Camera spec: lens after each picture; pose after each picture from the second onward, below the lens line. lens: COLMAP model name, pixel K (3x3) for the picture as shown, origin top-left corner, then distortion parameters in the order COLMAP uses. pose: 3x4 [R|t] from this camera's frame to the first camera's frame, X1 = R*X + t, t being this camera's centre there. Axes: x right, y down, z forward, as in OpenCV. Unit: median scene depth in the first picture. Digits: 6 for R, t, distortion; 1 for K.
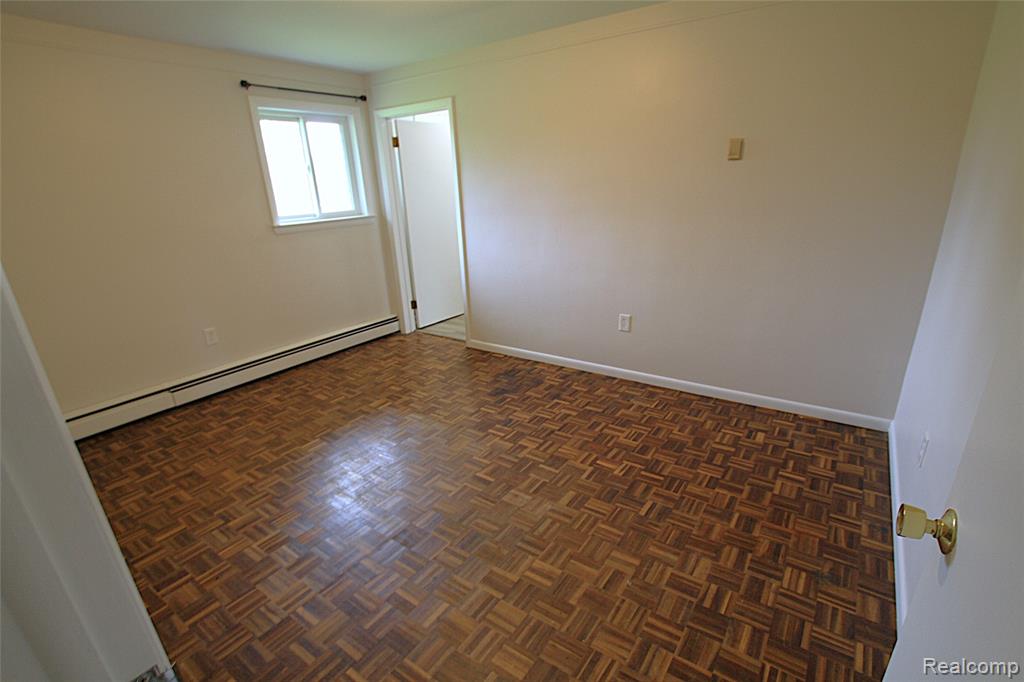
lens RADIAL K [[479.6, 0, 519.7], [0, 479.6, 360.6], [0, 0, 1]] dist [-0.026823, 0.001134]
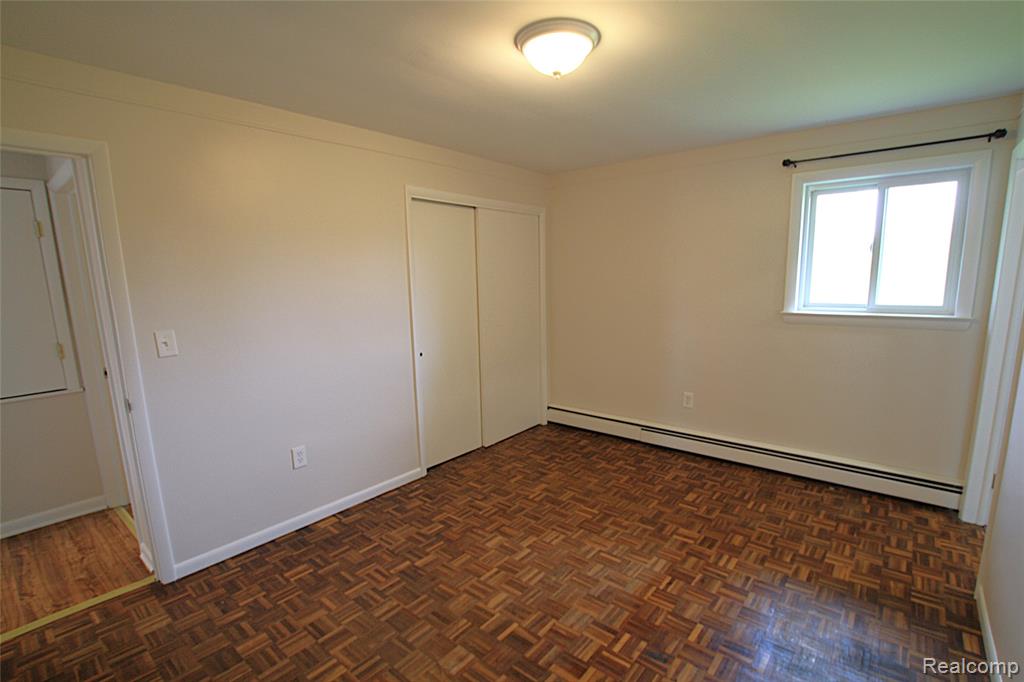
lens RADIAL K [[479.6, 0, 519.7], [0, 479.6, 360.6], [0, 0, 1]] dist [-0.026823, 0.001134]
pose [[-0.083549, 0.212264, -0.973634, 0.432577], [-0.326611, 0.917247, 0.227998, -0.259310], [0.941459, 0.337049, -0.007307, 0.613435]]
